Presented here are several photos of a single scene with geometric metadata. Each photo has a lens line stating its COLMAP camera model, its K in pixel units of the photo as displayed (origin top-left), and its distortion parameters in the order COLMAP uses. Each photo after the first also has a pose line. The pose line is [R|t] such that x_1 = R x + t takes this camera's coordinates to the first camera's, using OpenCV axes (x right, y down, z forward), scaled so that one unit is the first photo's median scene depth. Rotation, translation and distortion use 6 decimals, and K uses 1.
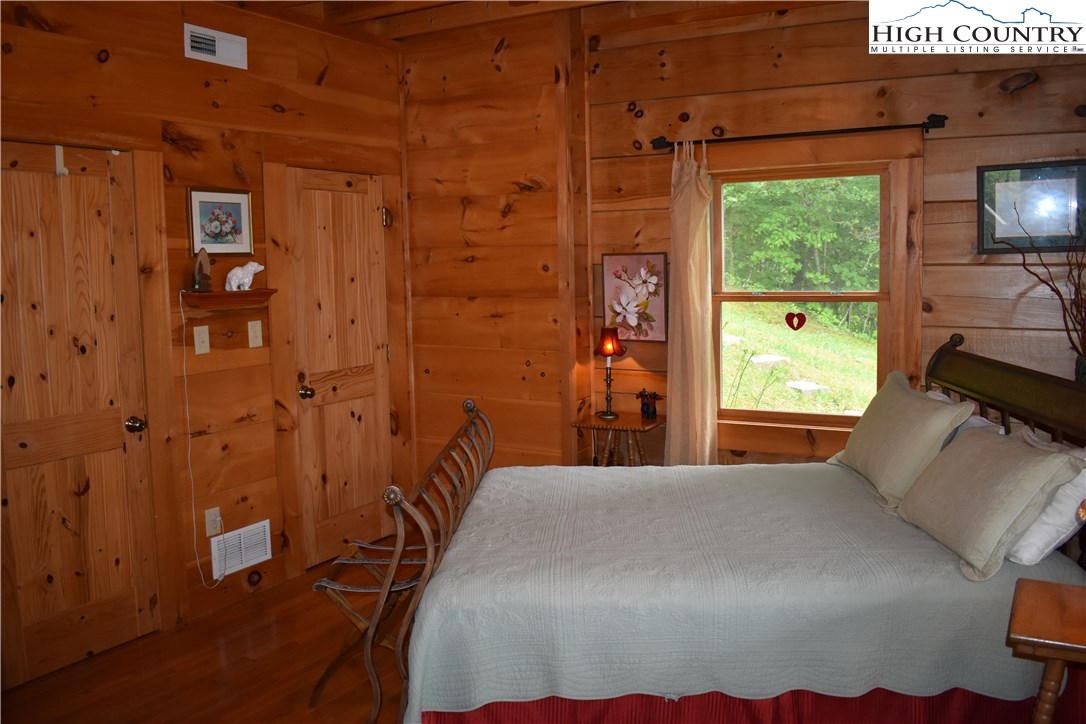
lens RADIAL K [[922.5, 0, 543.0], [0, 922.5, 362.0], [0, 0, 1]] dist [-0.083149, 0.003933]
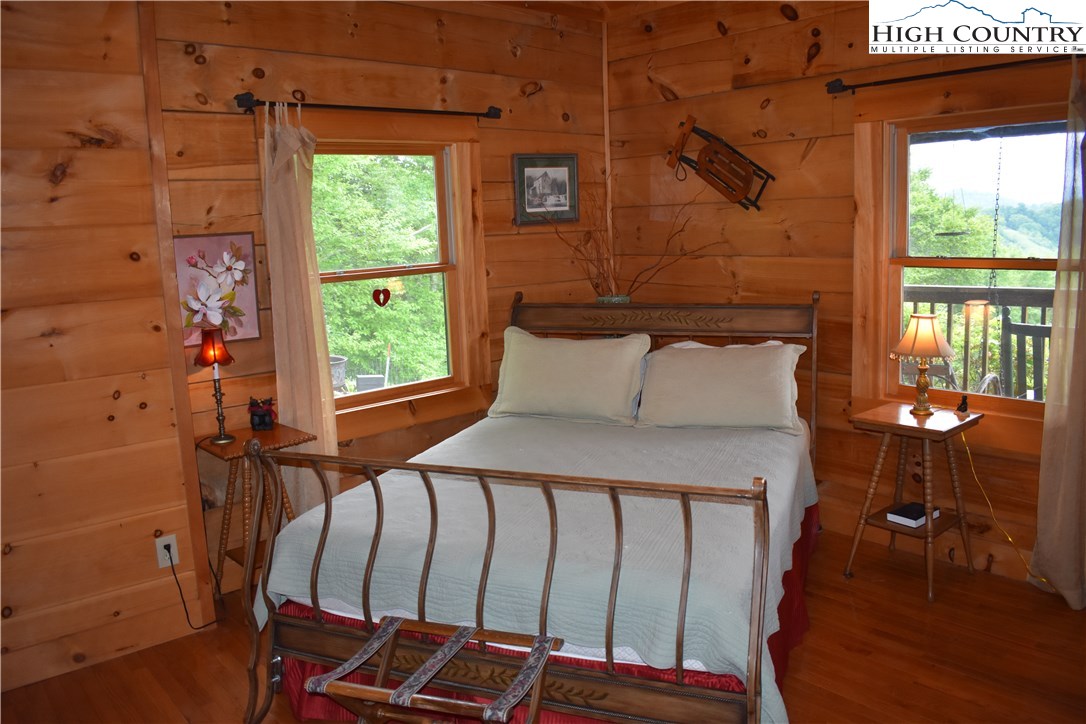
lens RADIAL K [[856.8, 0, 544.3], [0, 856.8, 357.1], [0, 0, 1]] dist [-0.094474, 0.016208]
pose [[0.319658, -0.142709, 0.936725, -0.514656], [0.137791, 0.985085, 0.103055, -0.048597], [-0.937461, 0.096130, 0.334554, 0.496409]]
